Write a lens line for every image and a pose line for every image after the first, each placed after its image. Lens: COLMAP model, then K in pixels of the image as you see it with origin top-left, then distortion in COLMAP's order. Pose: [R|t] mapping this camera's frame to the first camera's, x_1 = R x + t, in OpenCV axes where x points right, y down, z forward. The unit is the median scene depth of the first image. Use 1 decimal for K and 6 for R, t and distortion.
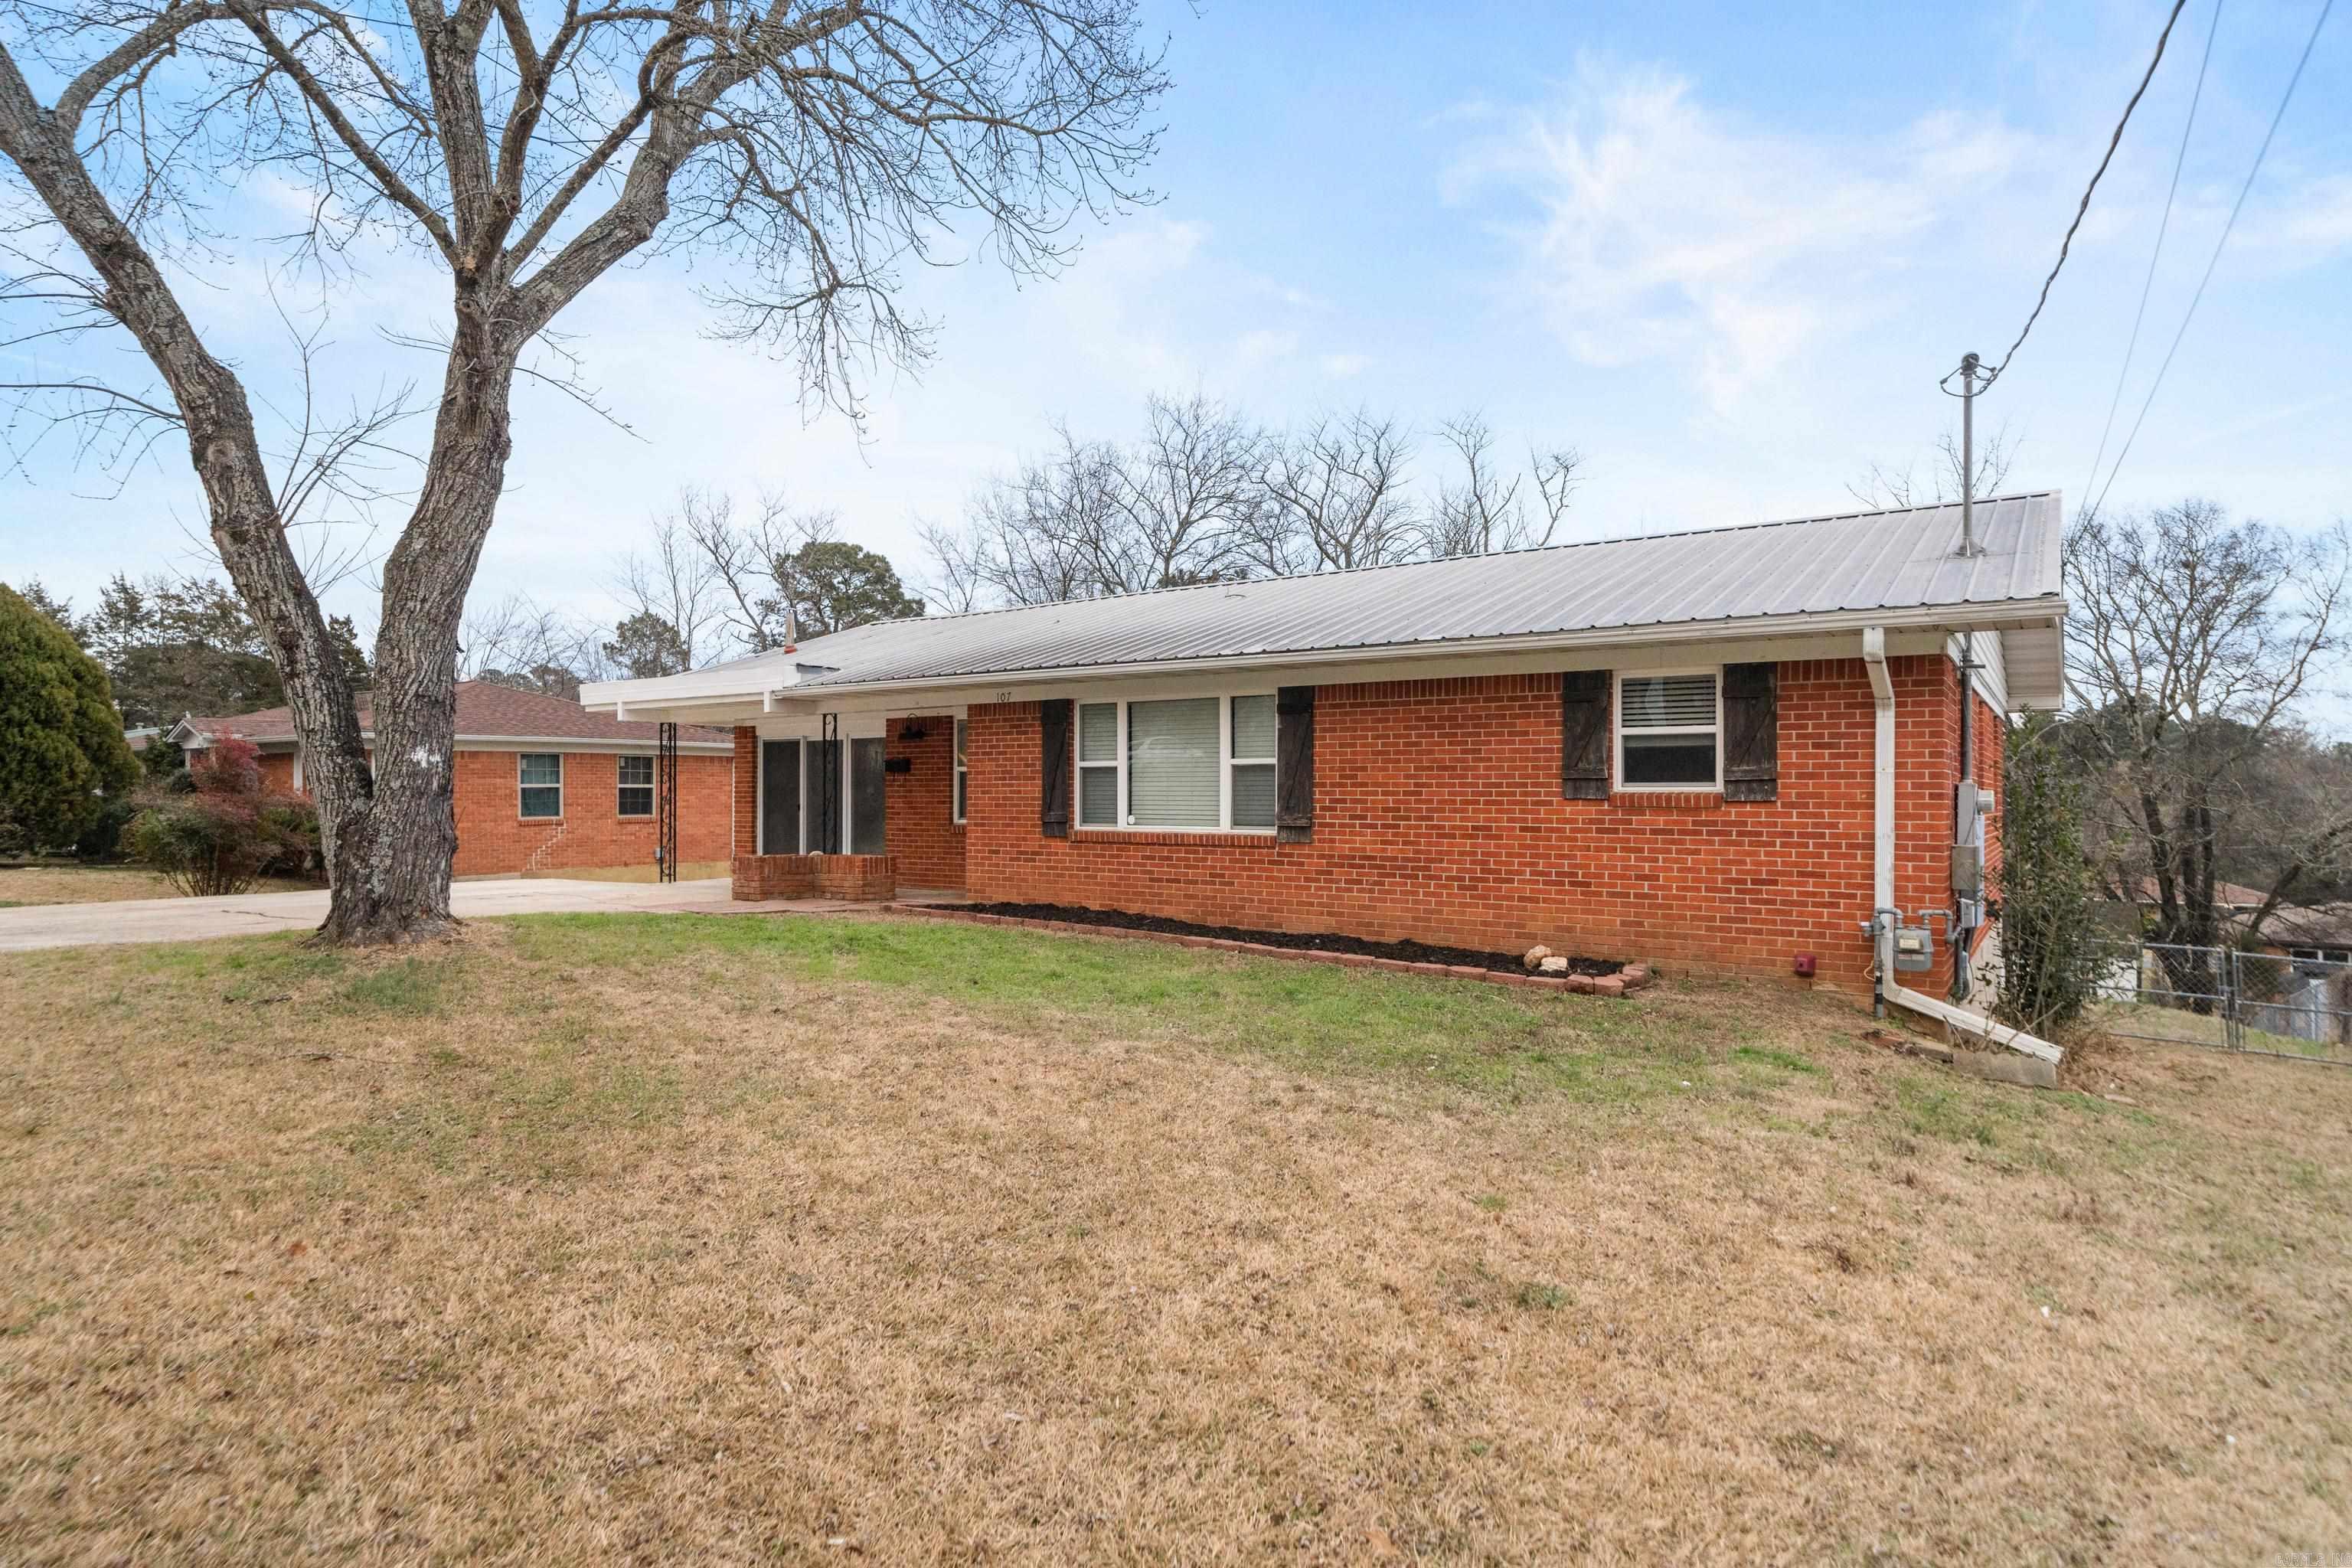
lens RADIAL K [[1288.6, 0, 1176.0], [0, 1288.6, 784.0], [0, 0, 1]] dist [-0.002935, -0.000784]
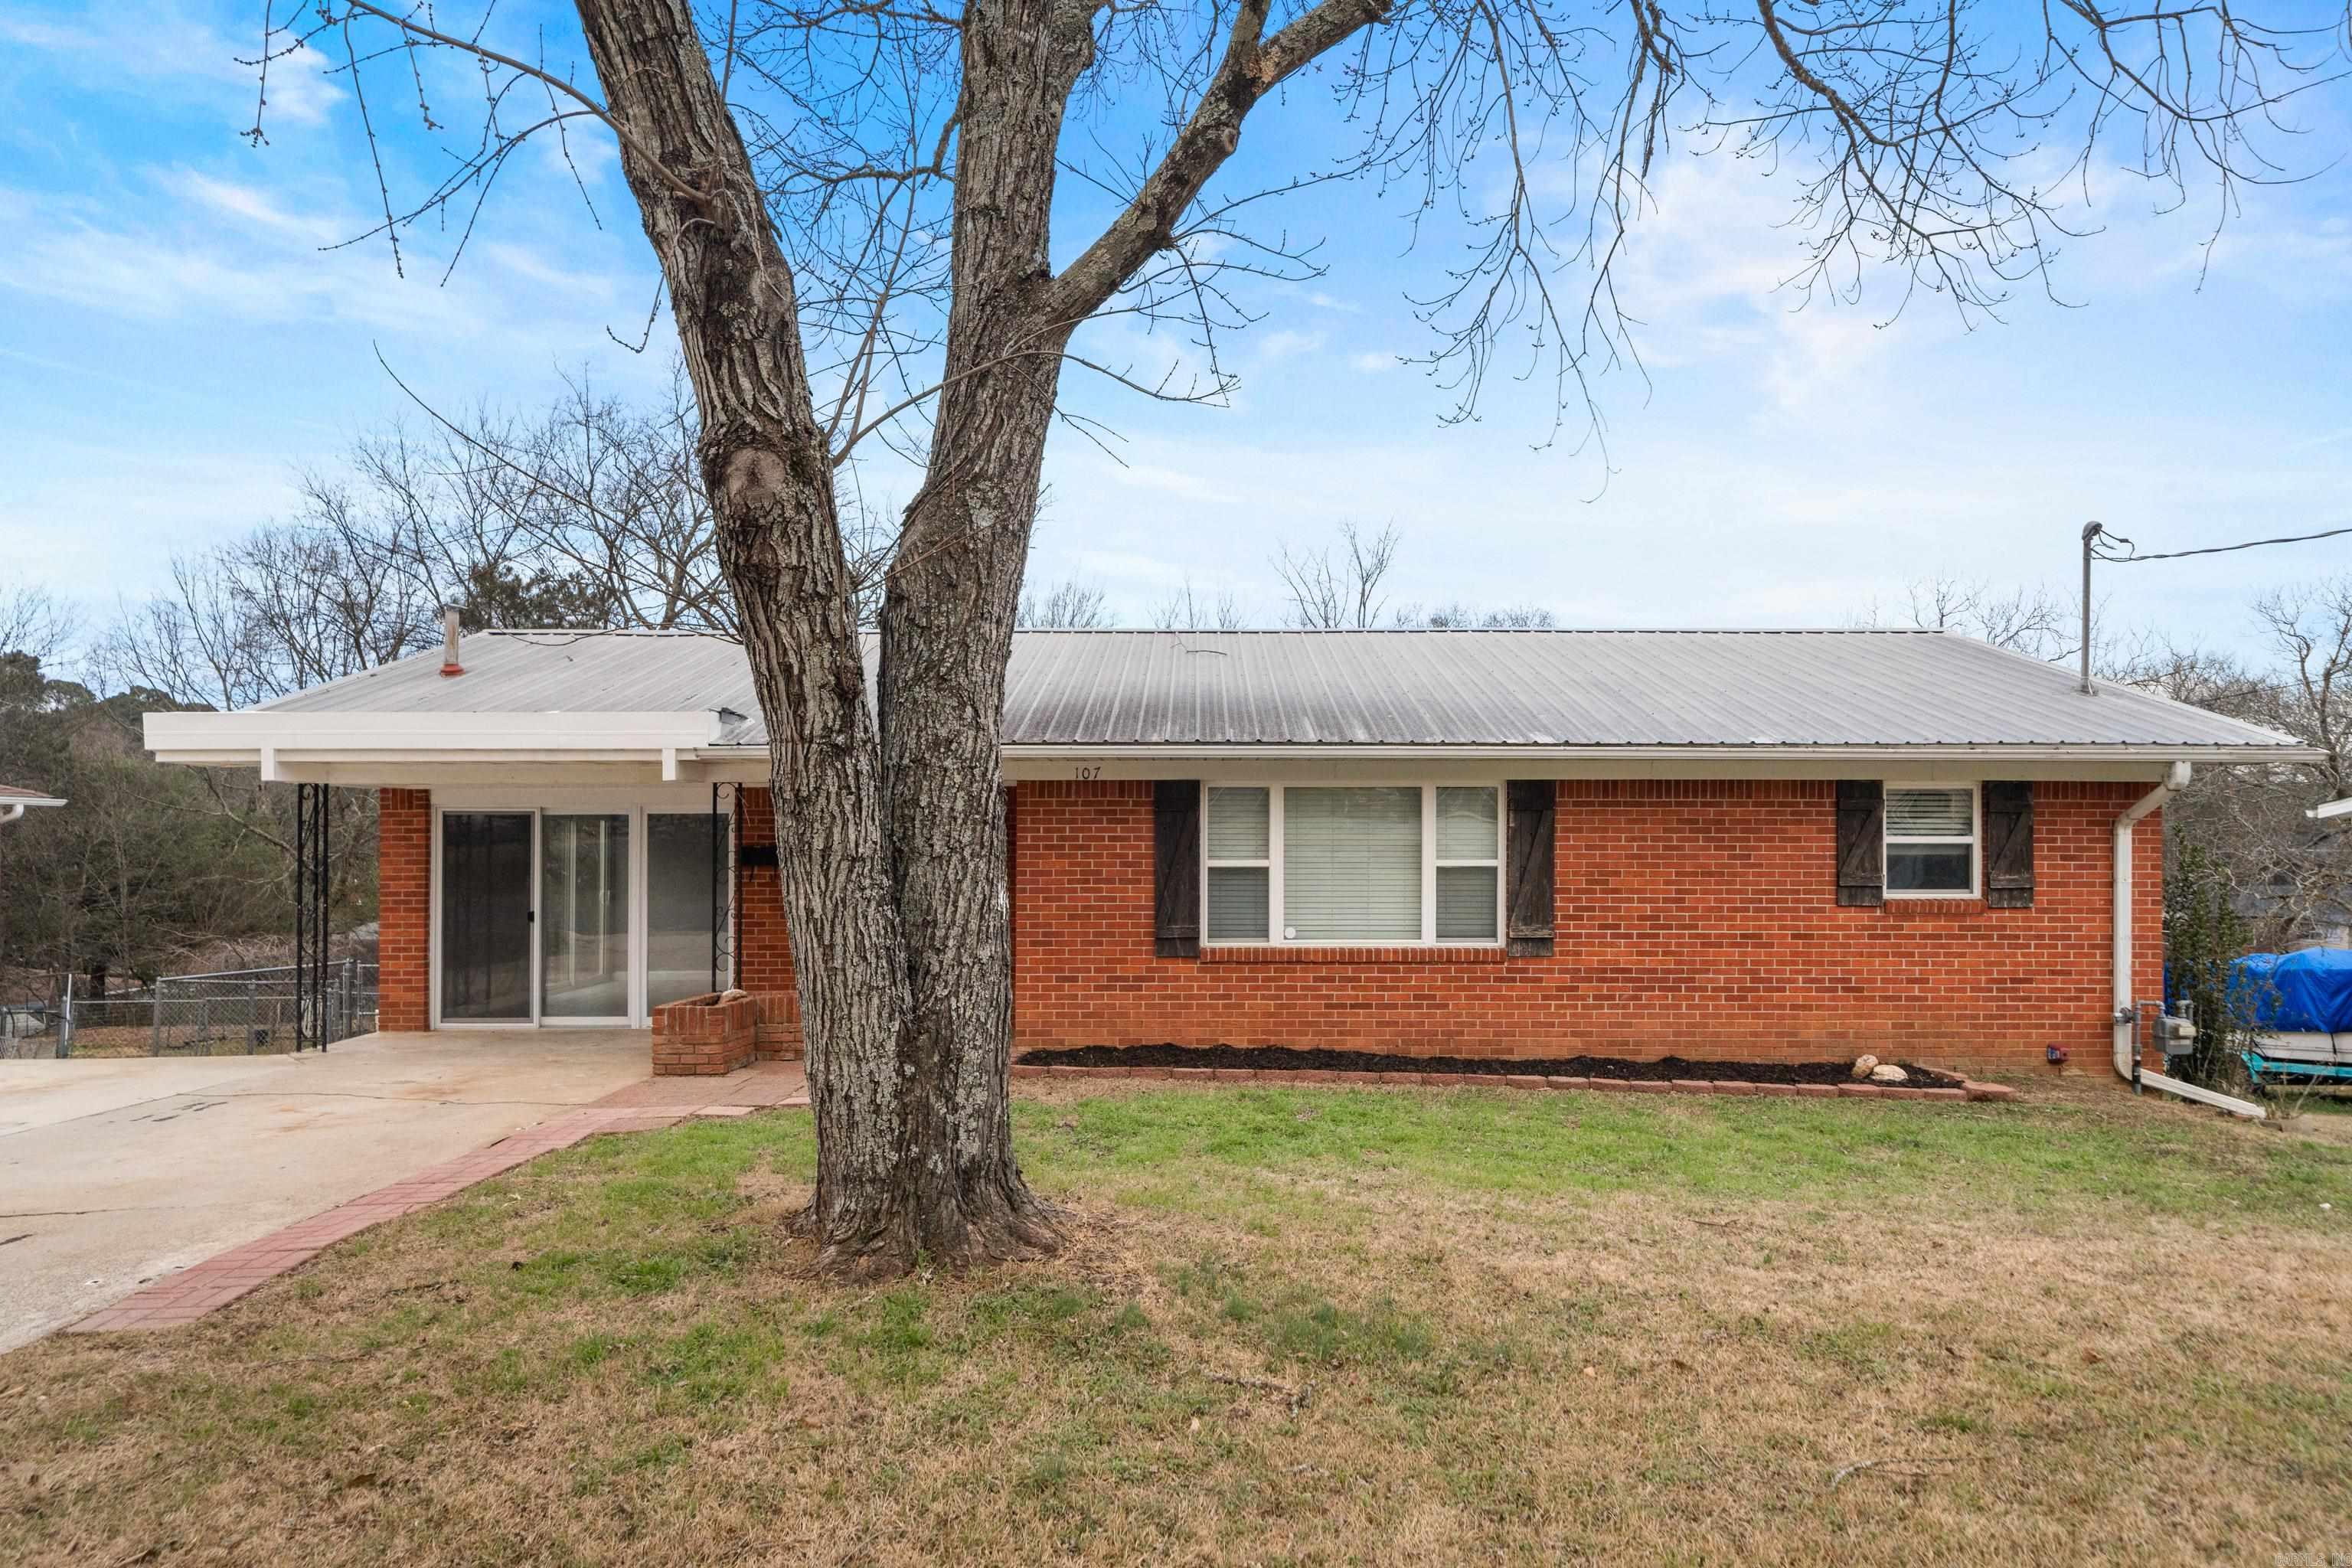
lens RADIAL K [[1422.0, 0, 1175.9], [0, 1422.0, 834.6], [0, 0, 1]] dist [0.001412, 0.000719]
pose [[0.816298, 0.001493, 0.577629, -0.750034], [-0.003183, 0.999993, 0.001913, -0.043836], [-0.577622, -0.003400, 0.816297, 0.383720]]
